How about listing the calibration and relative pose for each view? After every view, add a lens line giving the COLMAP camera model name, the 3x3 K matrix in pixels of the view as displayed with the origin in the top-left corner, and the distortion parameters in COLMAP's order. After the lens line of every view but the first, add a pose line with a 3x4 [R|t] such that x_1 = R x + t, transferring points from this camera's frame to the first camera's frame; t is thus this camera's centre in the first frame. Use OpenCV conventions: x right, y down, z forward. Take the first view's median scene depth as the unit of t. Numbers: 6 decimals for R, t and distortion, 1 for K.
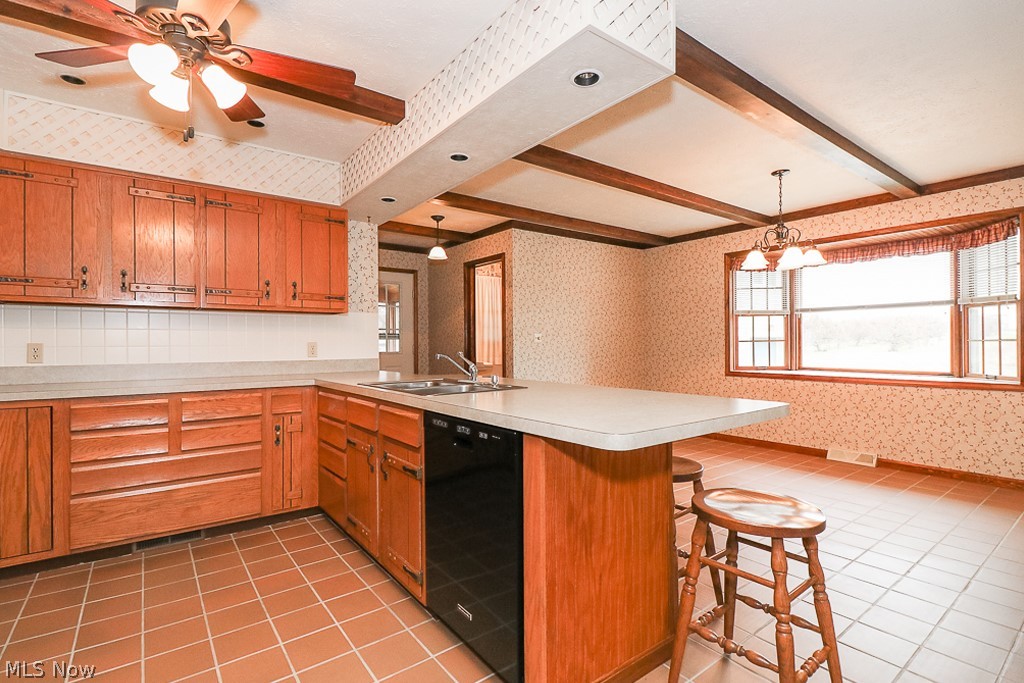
lens RADIAL K [[488.5, 0, 511.2], [0, 488.5, 340.1], [0, 0, 1]] dist [0.001313, -0.002543]
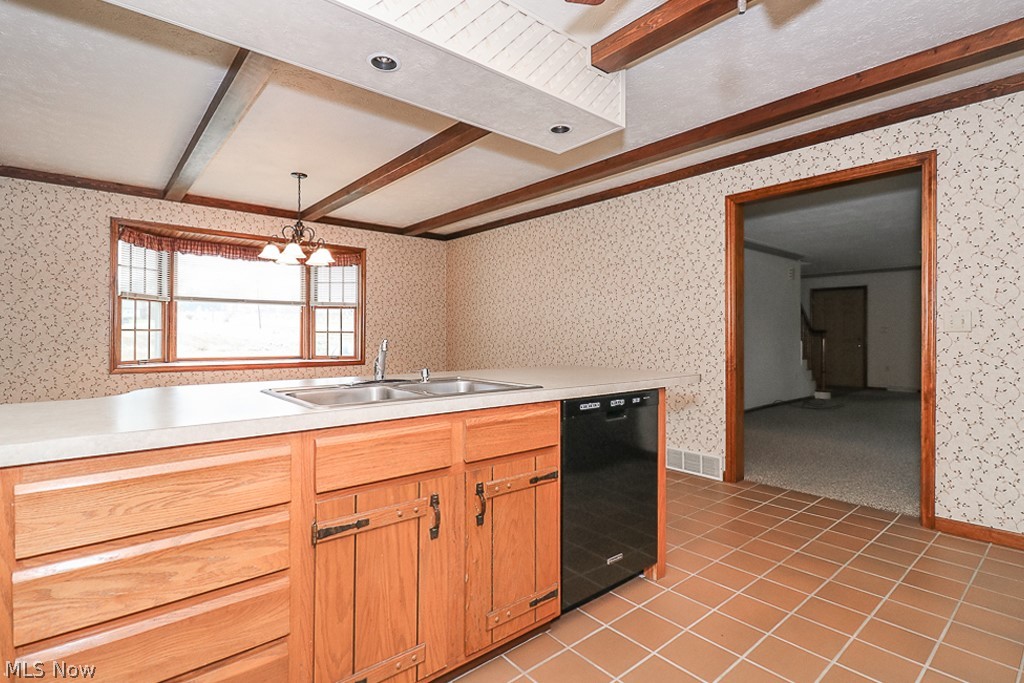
lens RADIAL K [[488.5, 0, 504.3], [0, 488.5, 342.2], [0, 0, 1]] dist [0.001313, -0.002543]
pose [[-0.042149, -0.008396, 0.999076, -0.442343], [-0.010215, 0.999916, 0.007972, 0.011994], [-0.999059, -0.009870, -0.042231, 0.468796]]
